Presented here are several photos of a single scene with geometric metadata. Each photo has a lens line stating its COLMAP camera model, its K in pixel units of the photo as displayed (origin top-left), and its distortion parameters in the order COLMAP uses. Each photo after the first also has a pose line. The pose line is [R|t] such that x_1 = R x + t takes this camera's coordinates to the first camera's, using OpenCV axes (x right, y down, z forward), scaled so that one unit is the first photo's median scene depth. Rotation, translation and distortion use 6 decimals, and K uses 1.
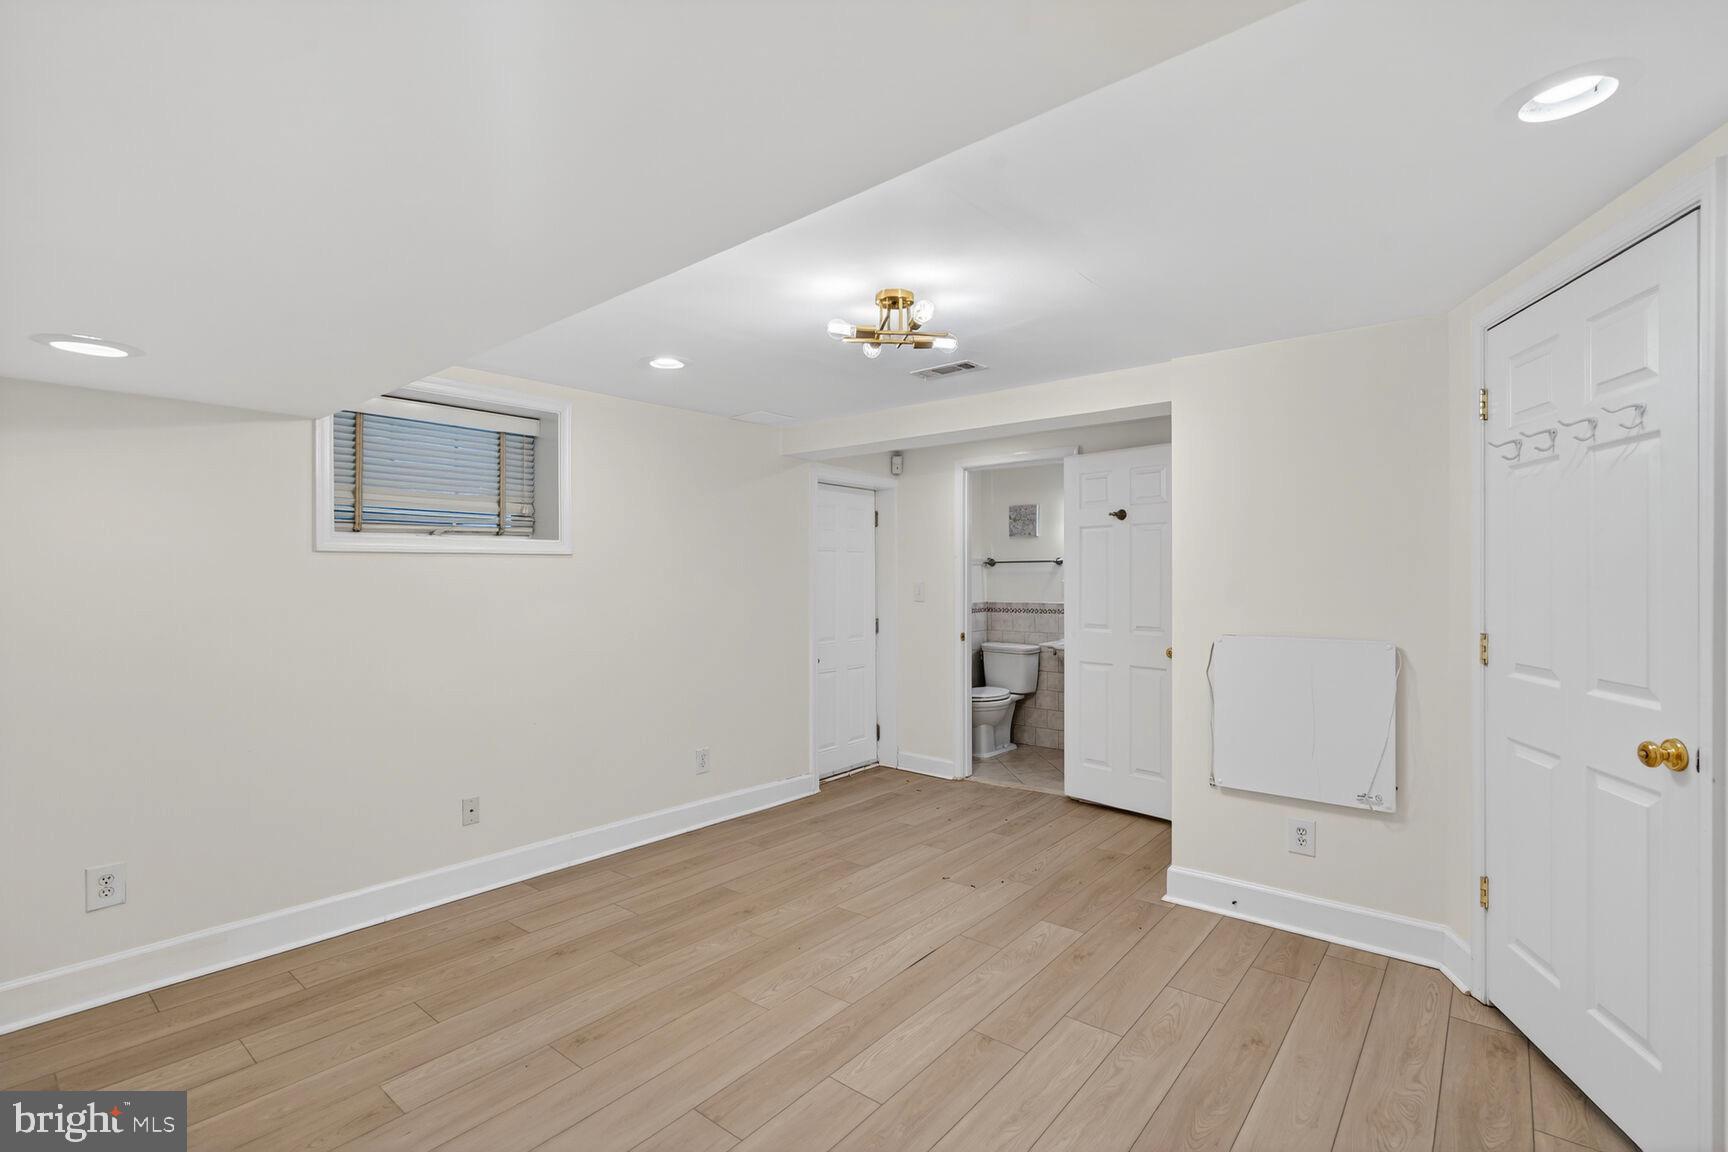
lens RADIAL K [[784.6, 0, 864.0], [0, 784.6, 576.0], [0, 0, 1]] dist [-0.000231, -0.000071]
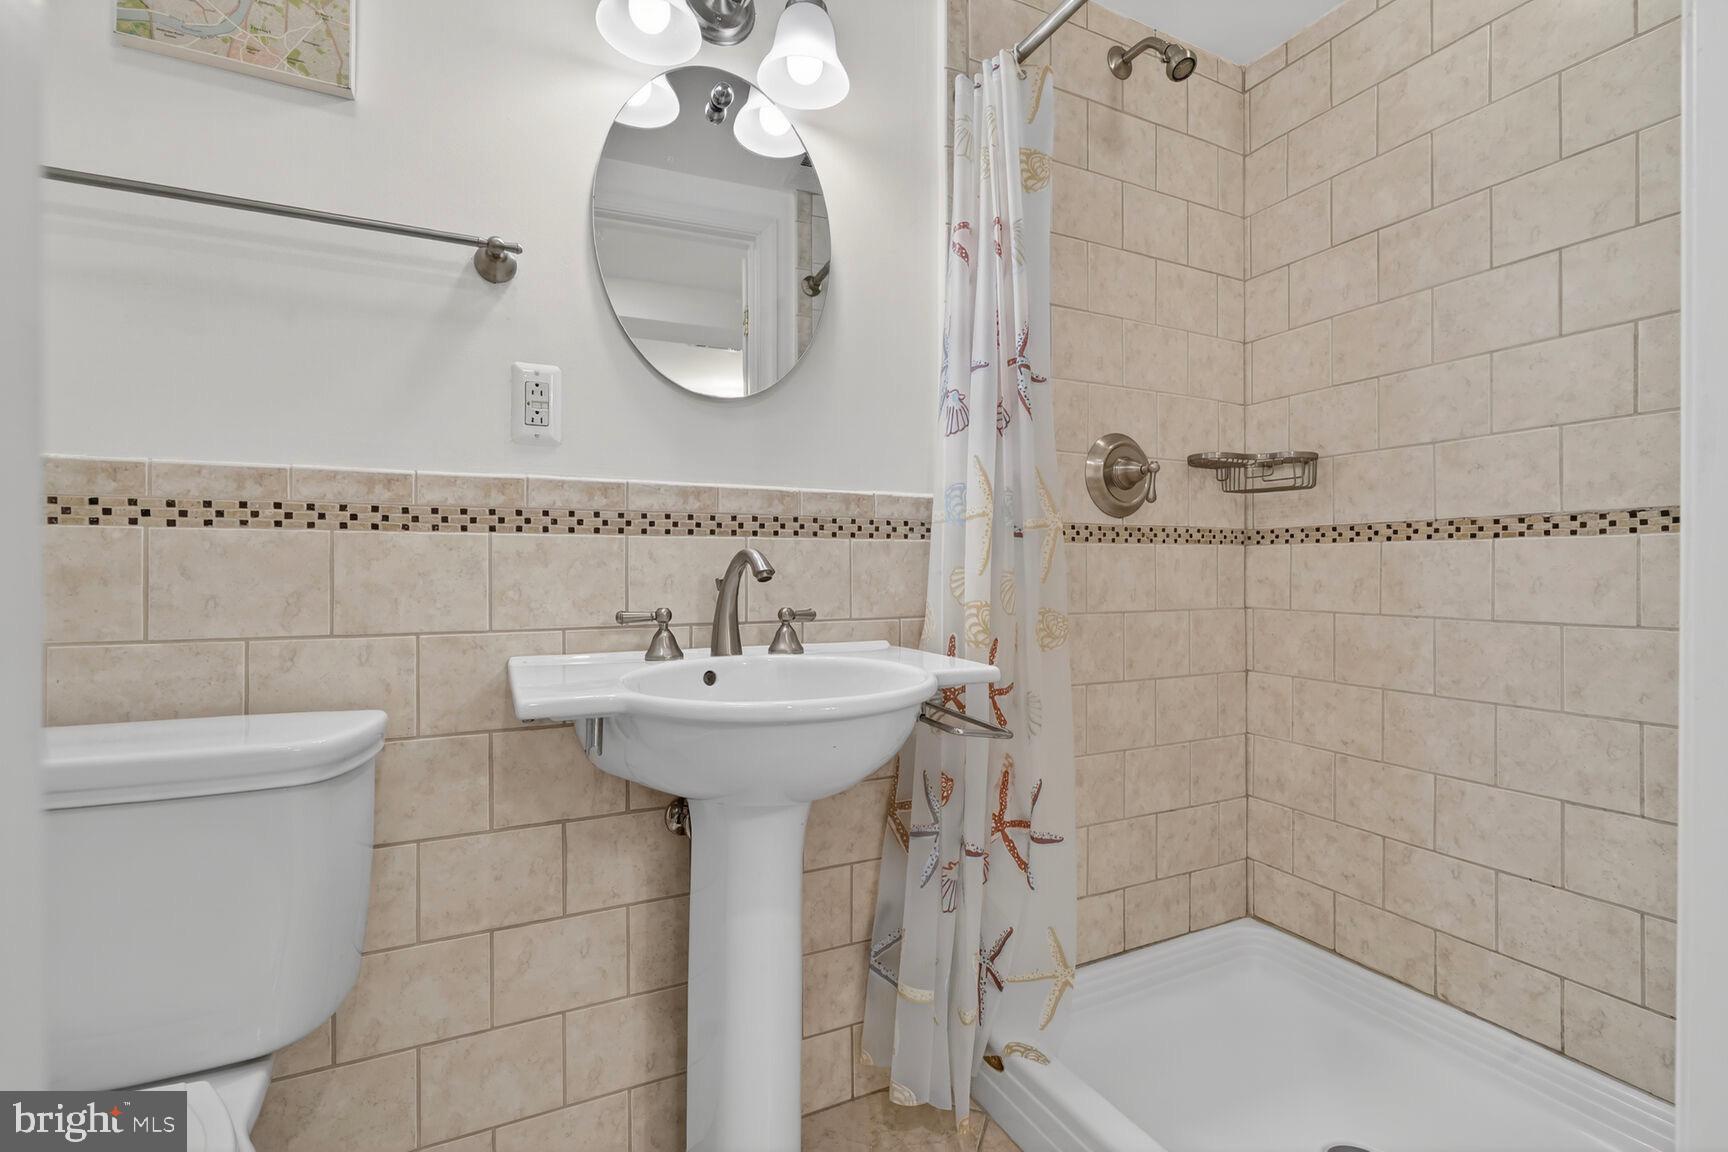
lens RADIAL K [[784.6, 0, 864.0], [0, 784.6, 576.0], [0, 0, 1]] dist [-0.000231, -0.000071]
pose [[0.414576, -0.001826, 0.910013, 0.109116], [0.000097, 0.999998, 0.001962, 0.058679], [-0.910015, -0.000726, 0.414575, 0.829449]]
